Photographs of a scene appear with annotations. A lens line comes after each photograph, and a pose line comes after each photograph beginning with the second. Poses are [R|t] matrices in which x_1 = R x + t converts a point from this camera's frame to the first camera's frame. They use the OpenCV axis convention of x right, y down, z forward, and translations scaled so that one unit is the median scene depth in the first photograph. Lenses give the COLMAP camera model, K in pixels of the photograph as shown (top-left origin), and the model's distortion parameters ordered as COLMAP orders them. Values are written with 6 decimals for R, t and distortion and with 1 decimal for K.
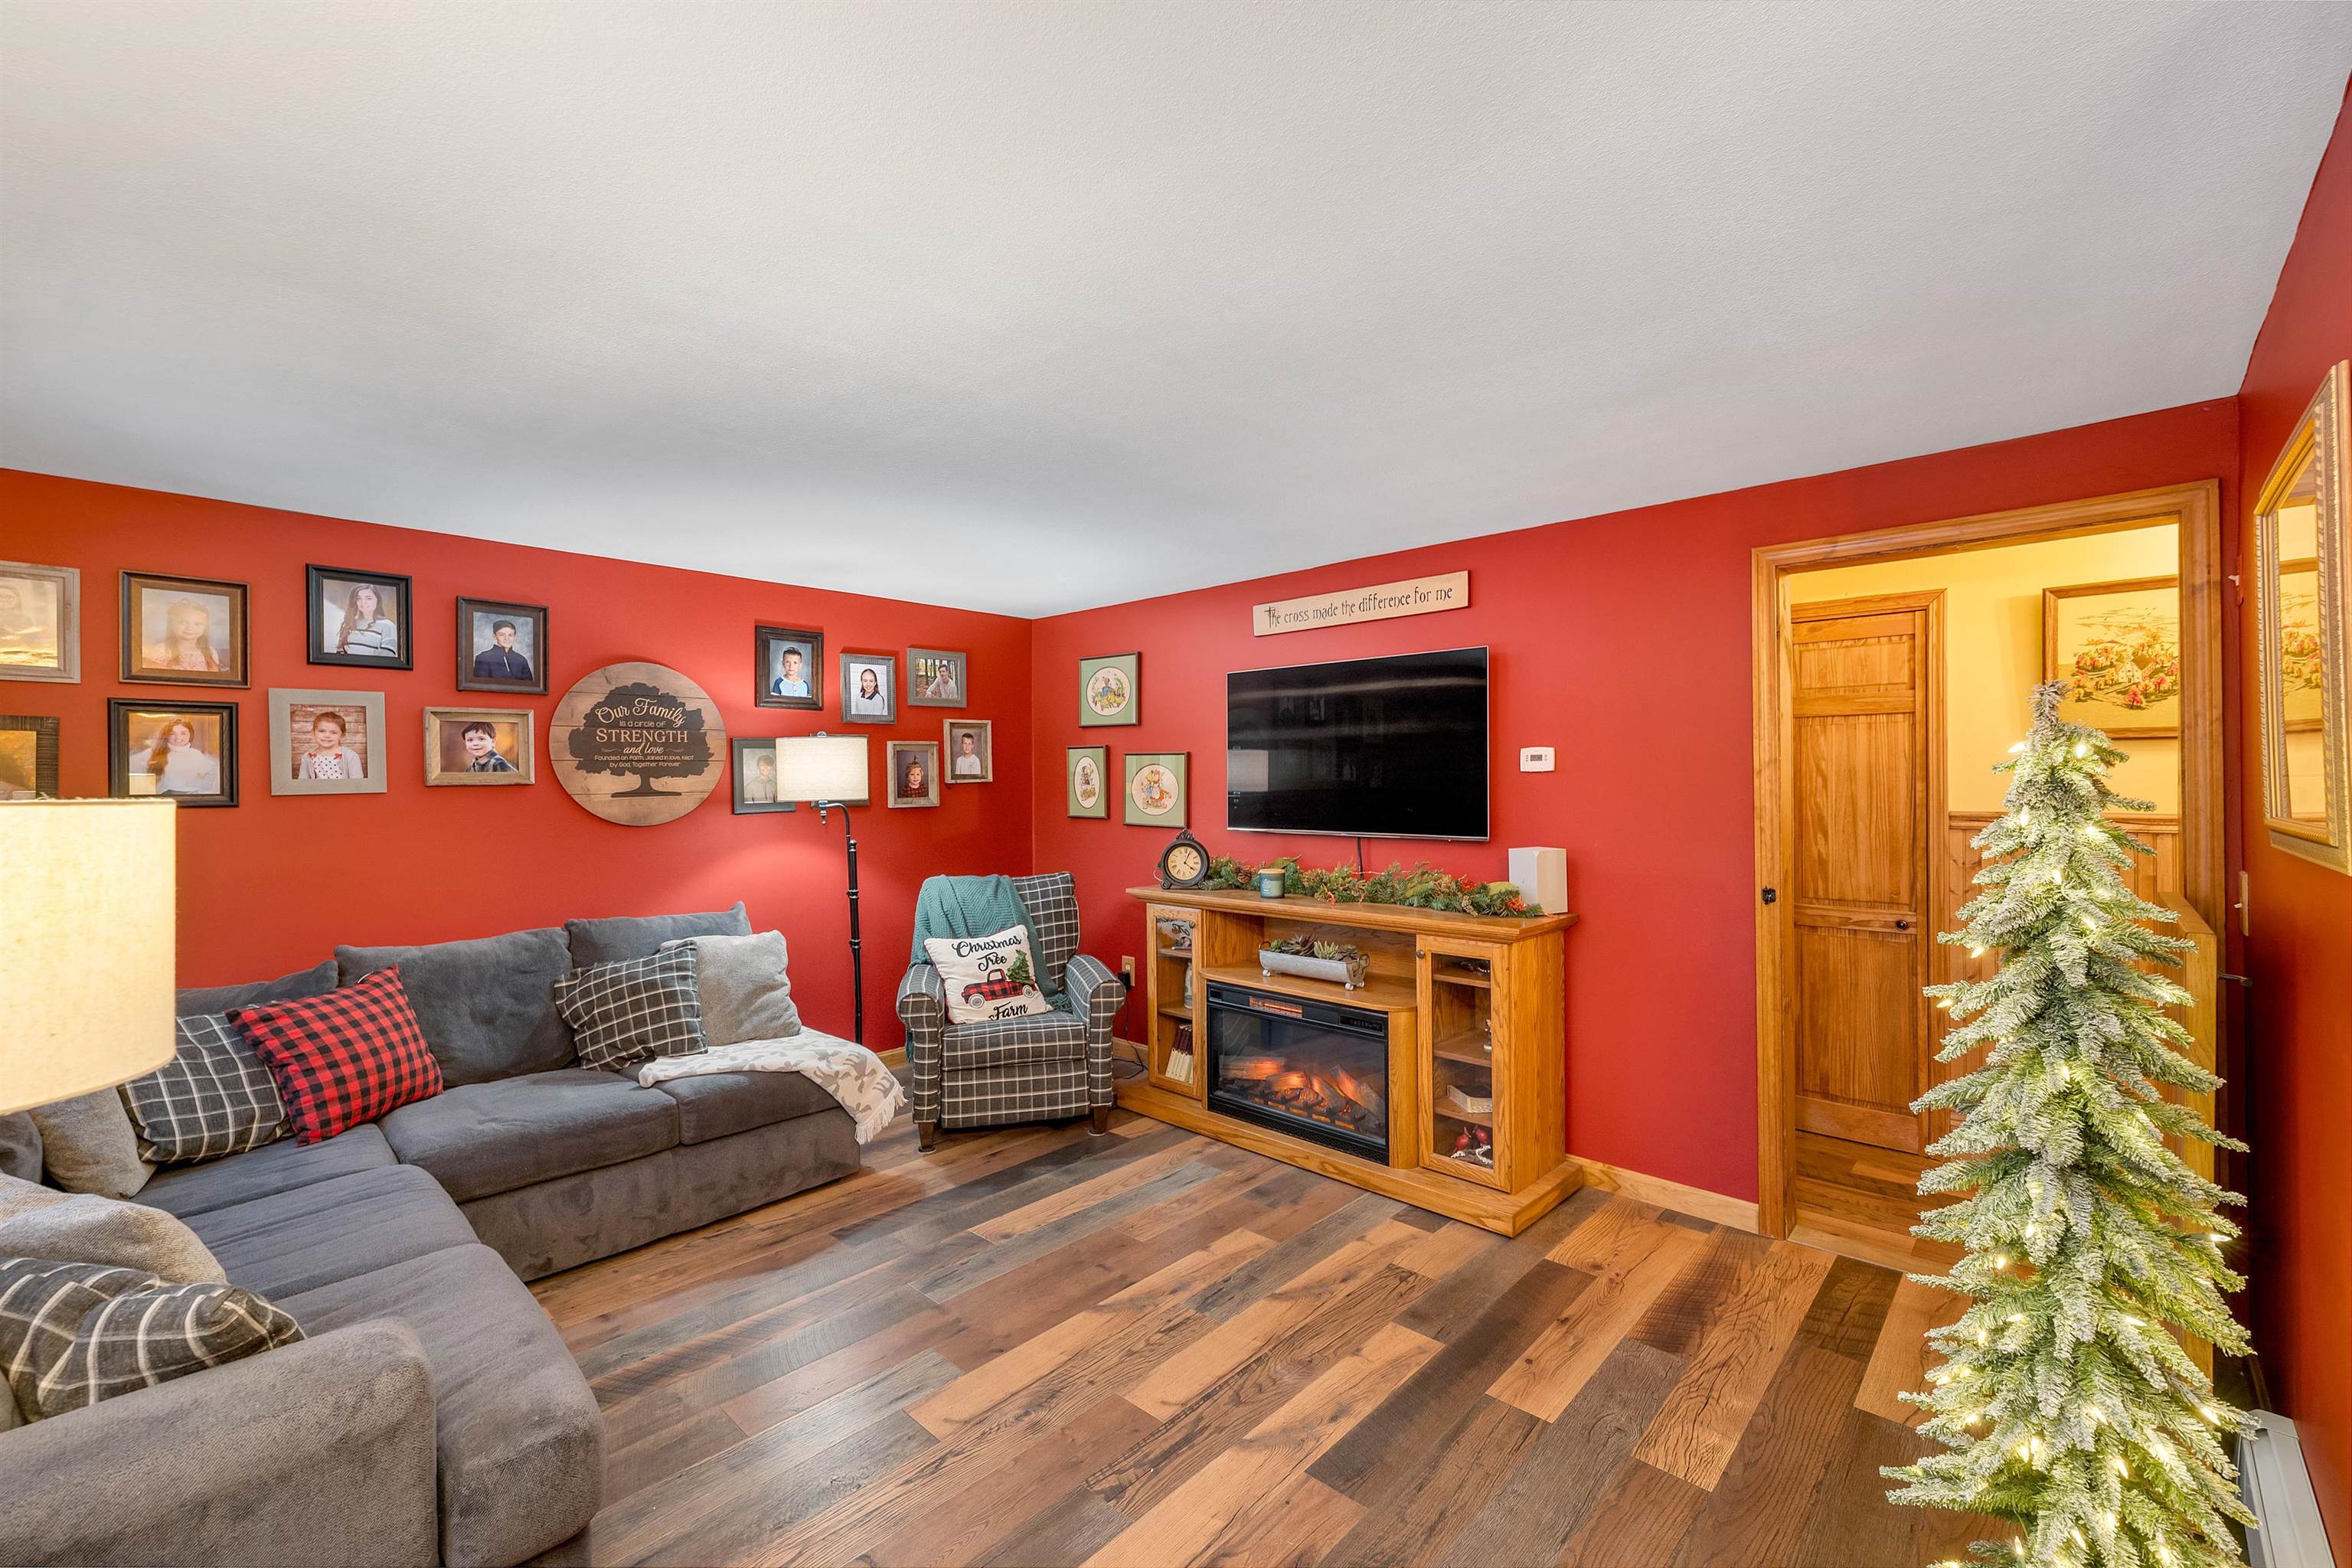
lens RADIAL K [[993.7, 0, 1165.9], [0, 993.7, 773.7], [0, 0, 1]] dist [0.007423, -0.001574]
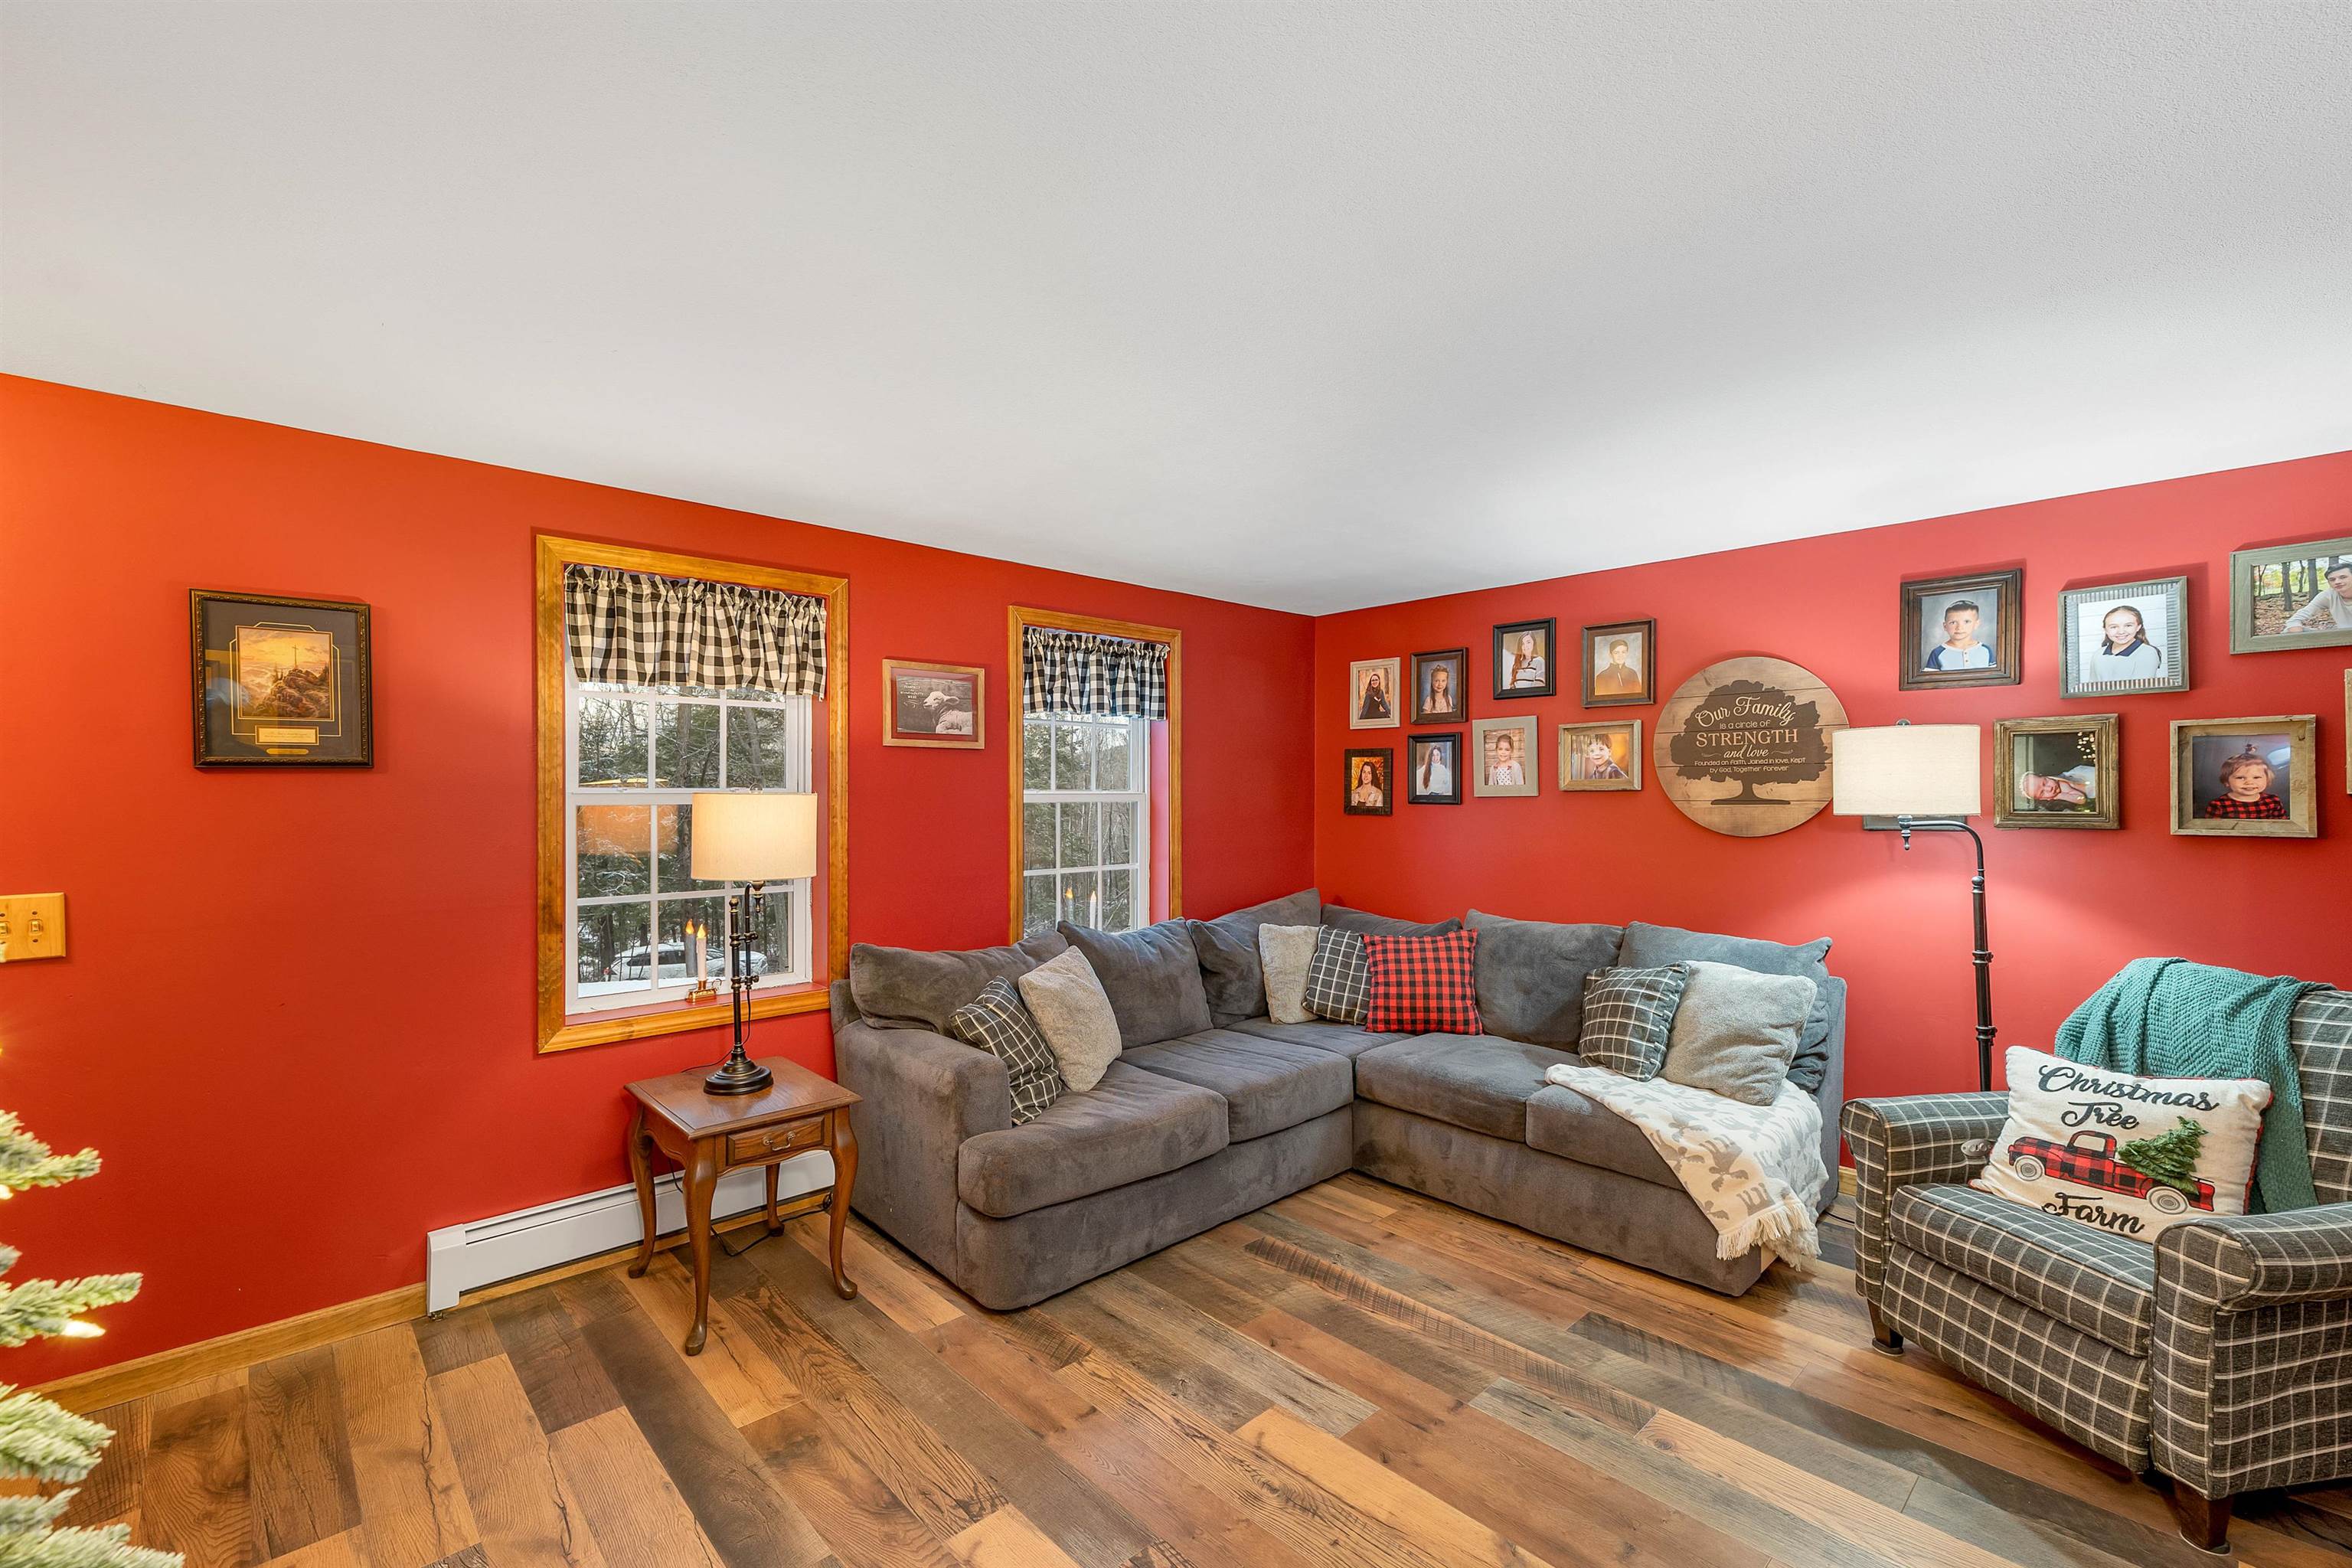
lens RADIAL K [[993.7, 0, 1166.4], [0, 993.7, 792.0], [0, 0, 1]] dist [0.007423, -0.001574]
pose [[-0.065379, 0.008317, -0.997826, 0.435582], [0.005650, 0.999952, 0.007964, 0.001333], [0.997845, -0.005117, -0.065423, 0.551833]]
